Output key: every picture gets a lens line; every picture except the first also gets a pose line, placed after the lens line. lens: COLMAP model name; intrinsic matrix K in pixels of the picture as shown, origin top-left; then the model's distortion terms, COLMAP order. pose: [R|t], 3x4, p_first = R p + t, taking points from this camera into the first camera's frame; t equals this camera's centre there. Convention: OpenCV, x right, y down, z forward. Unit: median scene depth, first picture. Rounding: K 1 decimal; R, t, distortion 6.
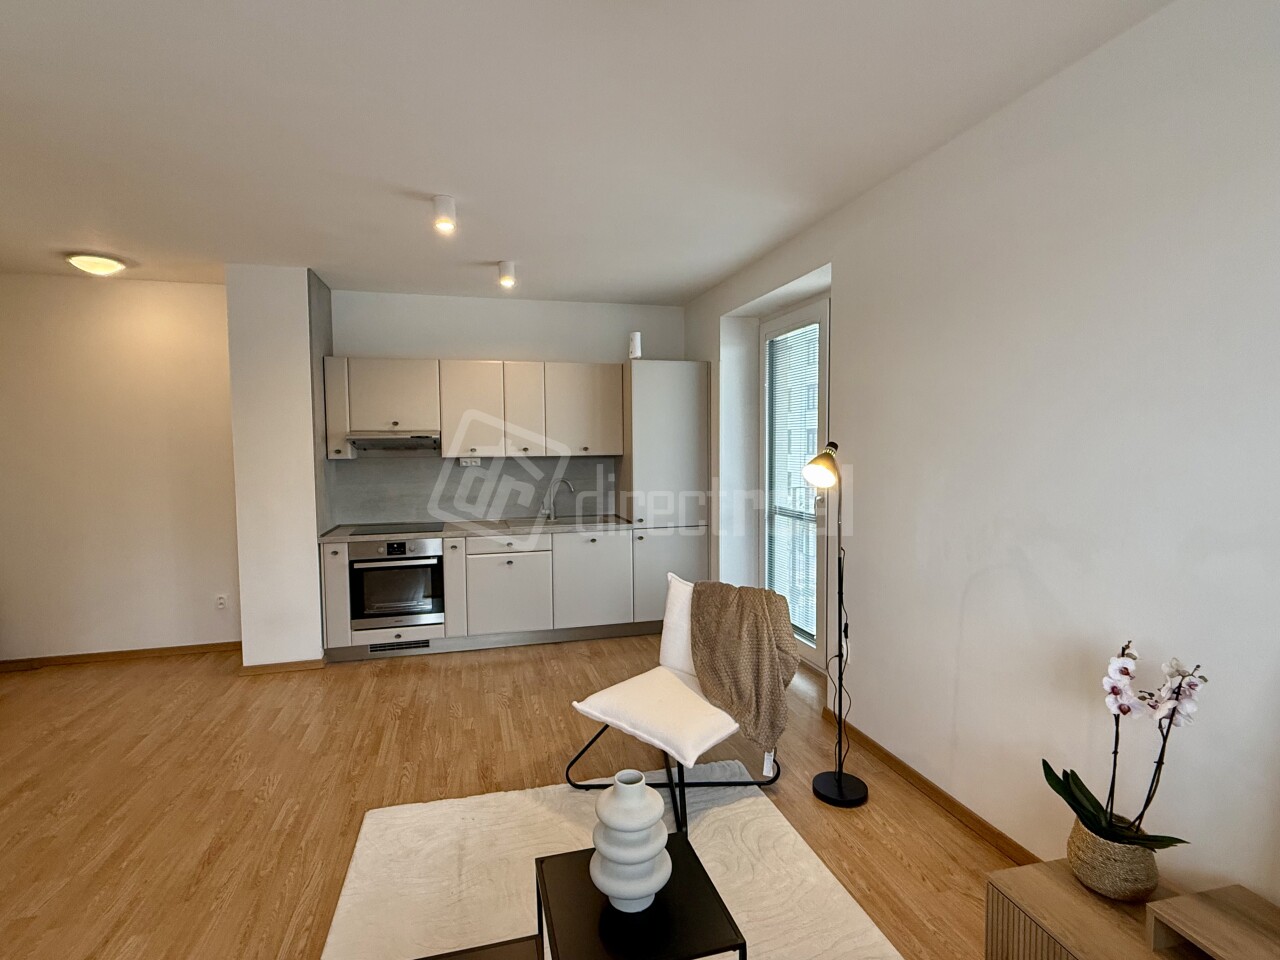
lens RADIAL K [[638.8, 0, 638.2], [0, 638.8, 480.7], [0, 0, 1]] dist [-0.000176, -0.000788]
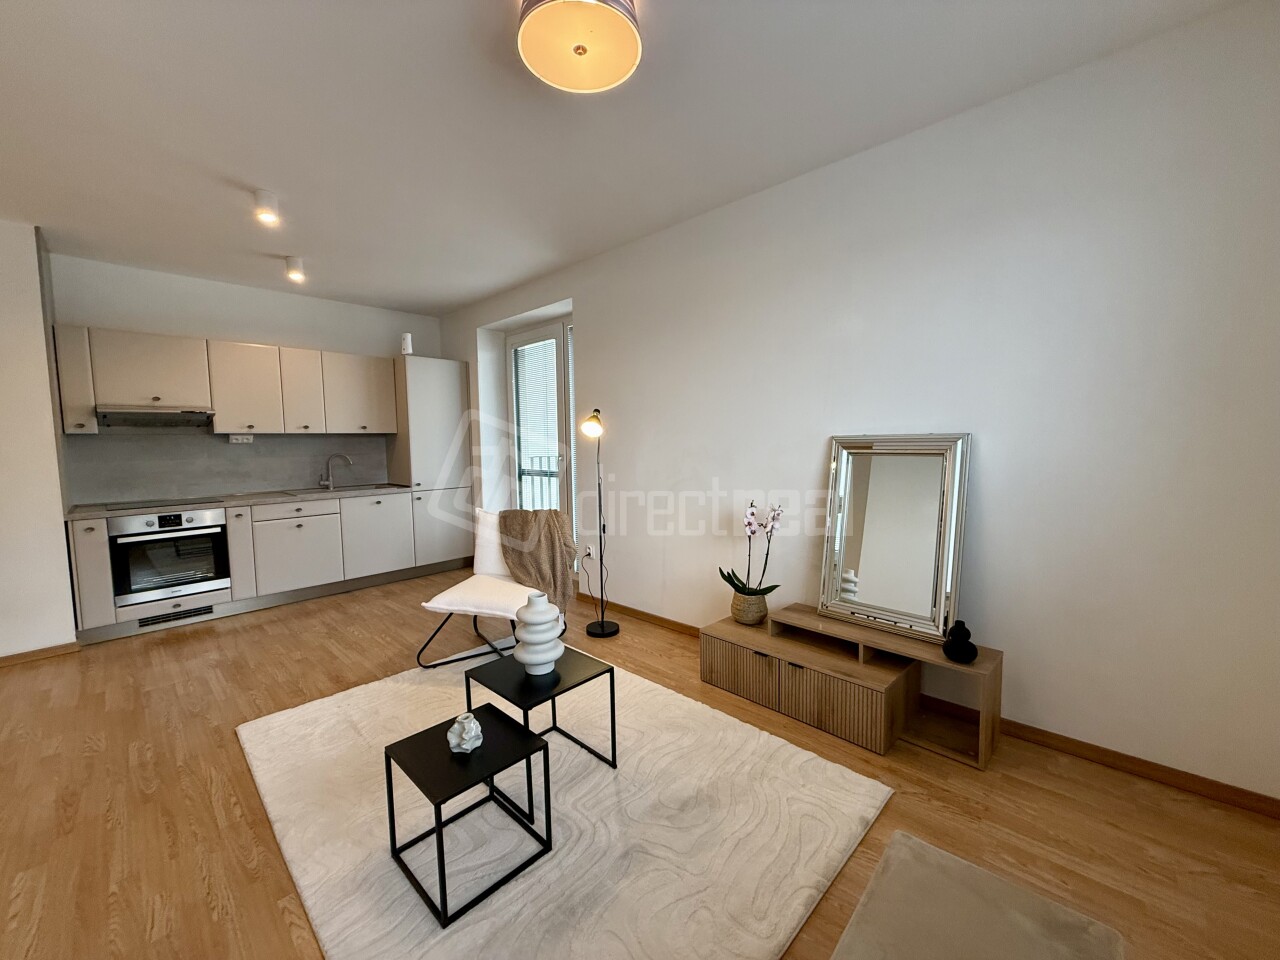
lens RADIAL K [[508.2, 0, 639.9], [0, 508.2, 479.8], [0, 0, 1]] dist [0.001023, 0.000005]
pose [[0.853768, -0.045977, 0.518620, -0.161451], [0.040408, 0.998940, 0.022038, 0.055099], [-0.519083, 0.002141, 0.854721, -0.088812]]
